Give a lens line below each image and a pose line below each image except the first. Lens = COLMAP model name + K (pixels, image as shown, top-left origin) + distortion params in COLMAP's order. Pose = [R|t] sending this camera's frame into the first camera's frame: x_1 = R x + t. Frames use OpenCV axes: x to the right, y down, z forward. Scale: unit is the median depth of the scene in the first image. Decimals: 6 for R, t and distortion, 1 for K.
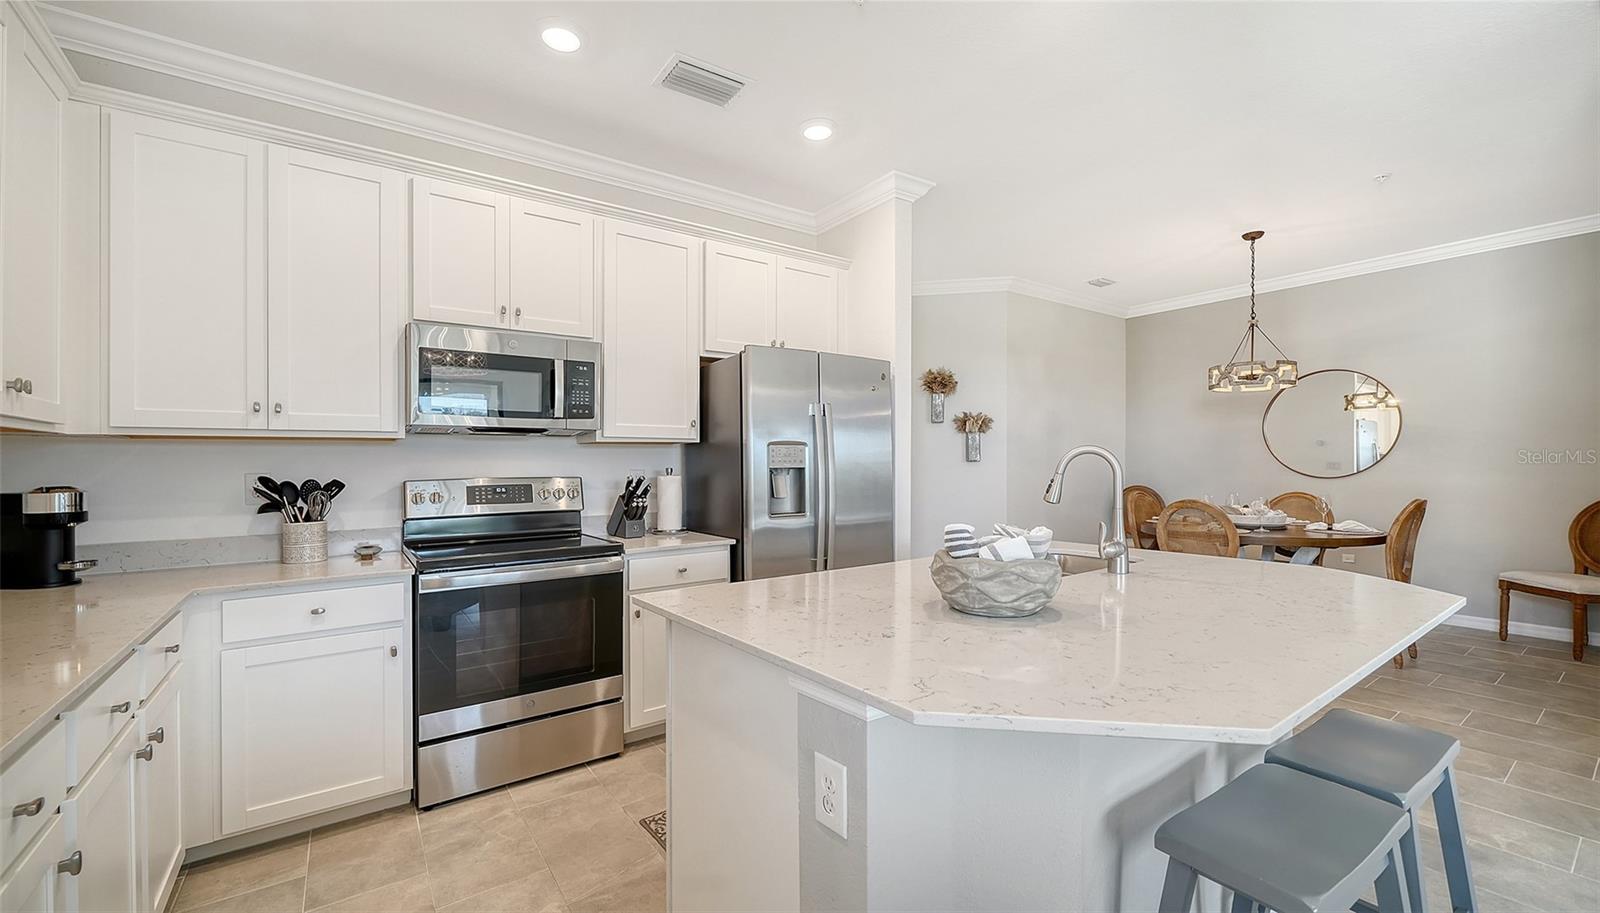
lens RADIAL K [[637.3, 0, 793.1], [0, 637.3, 457.2], [0, 0, 1]] dist [-0.001057, -0.000141]
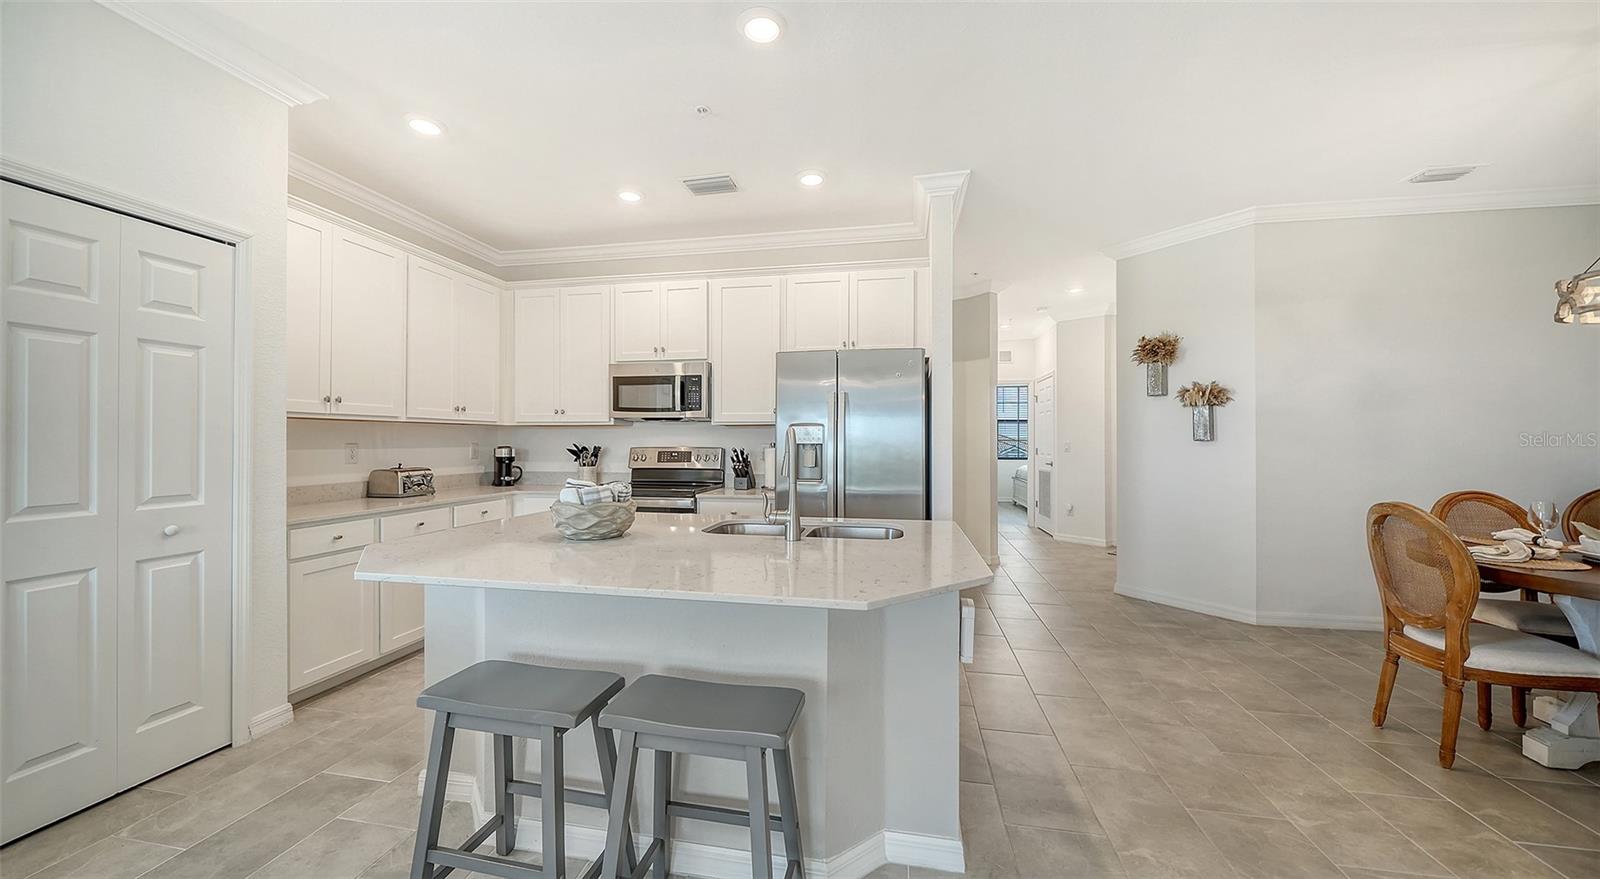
lens RADIAL K [[562.0, 0, 789.2], [0, 562.0, 435.3], [0, 0, 1]] dist [-0.007697, 0.000209]
pose [[0.687392, 0.002165, -0.726284, 0.851882], [-0.002311, 0.999997, 0.000794, -0.001016], [0.726283, 0.001133, 0.687395, 0.204636]]
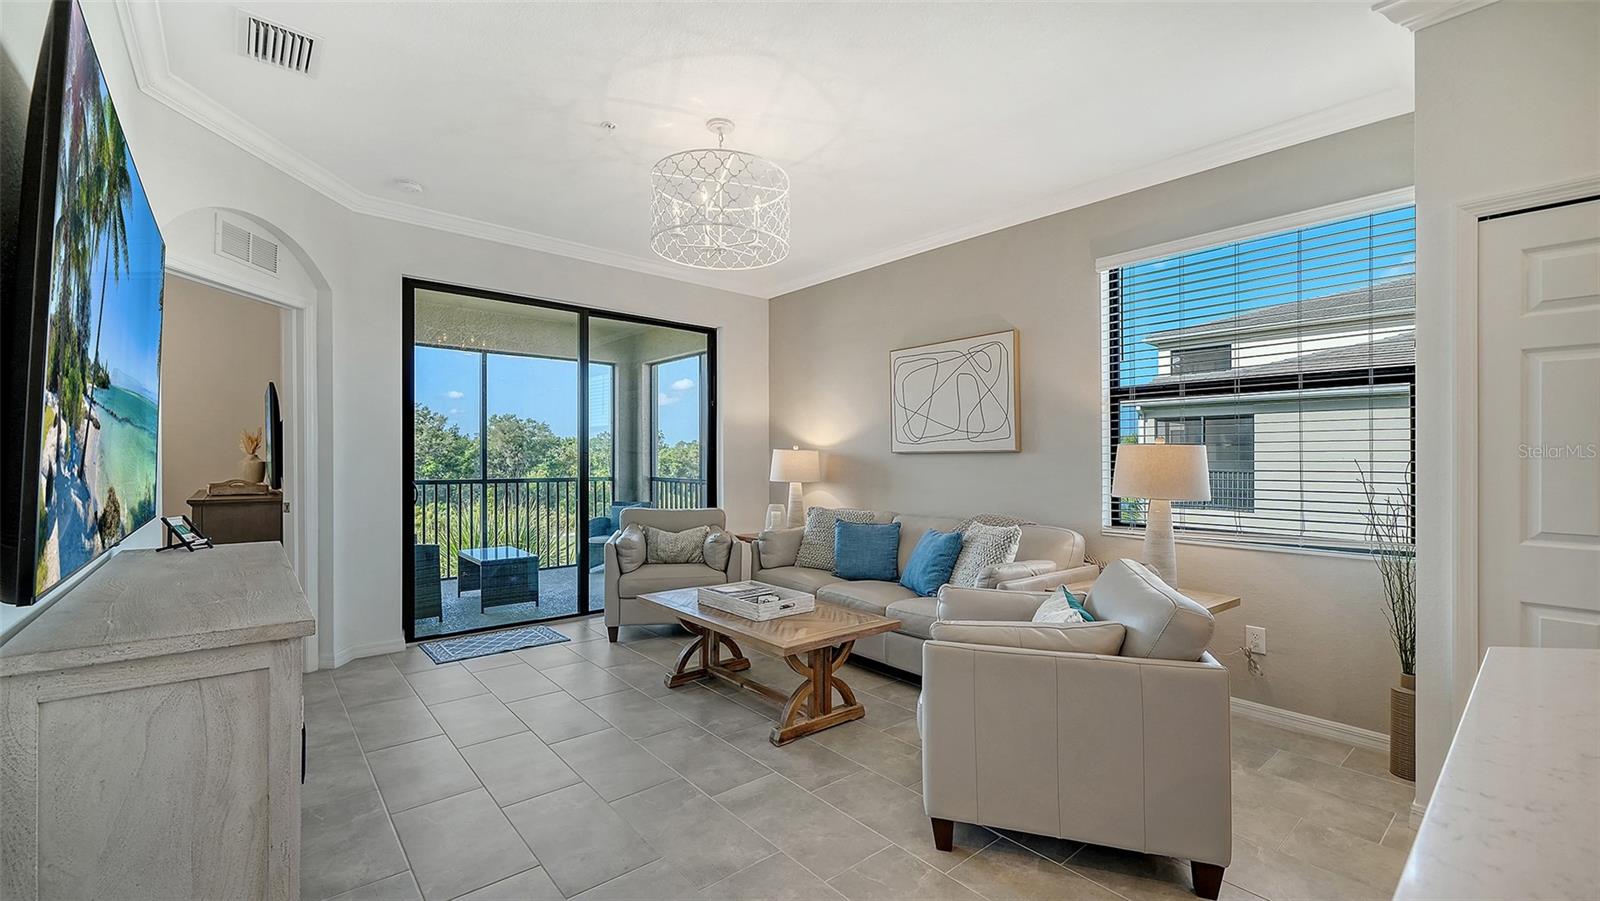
lens RADIAL K [[649.6, 0, 794.1], [0, 649.6, 456.8], [0, 0, 1]] dist [0.002485, -0.000129]
pose [[-0.996291, -0.001865, -0.086032, 0.703346], [-0.001275, 0.999975, -0.006914, 0.004381], [0.086042, -0.006779, -0.996268, 0.664346]]
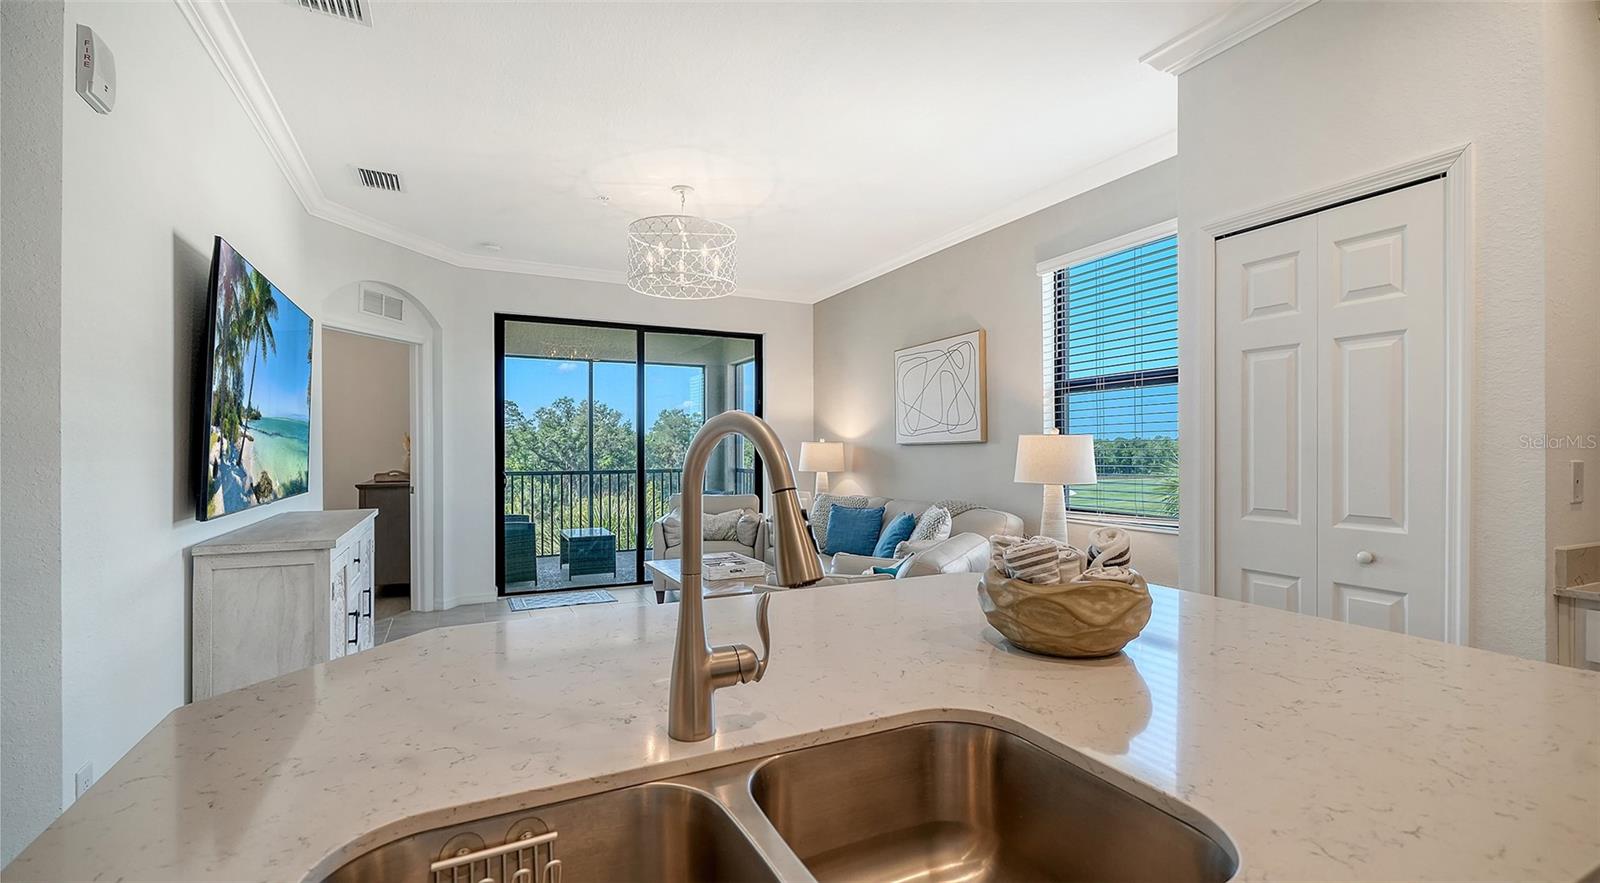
lens RADIAL K [[696.3, 0, 803.1], [0, 696.3, 444.7], [0, 0, 1]] dist [0.011572, -0.001104]
pose [[-0.987194, 0.010687, 0.159163, 0.242482], [0.008814, 0.999883, -0.012472, 0.005765], [-0.159278, -0.010909, -0.987173, 0.996333]]
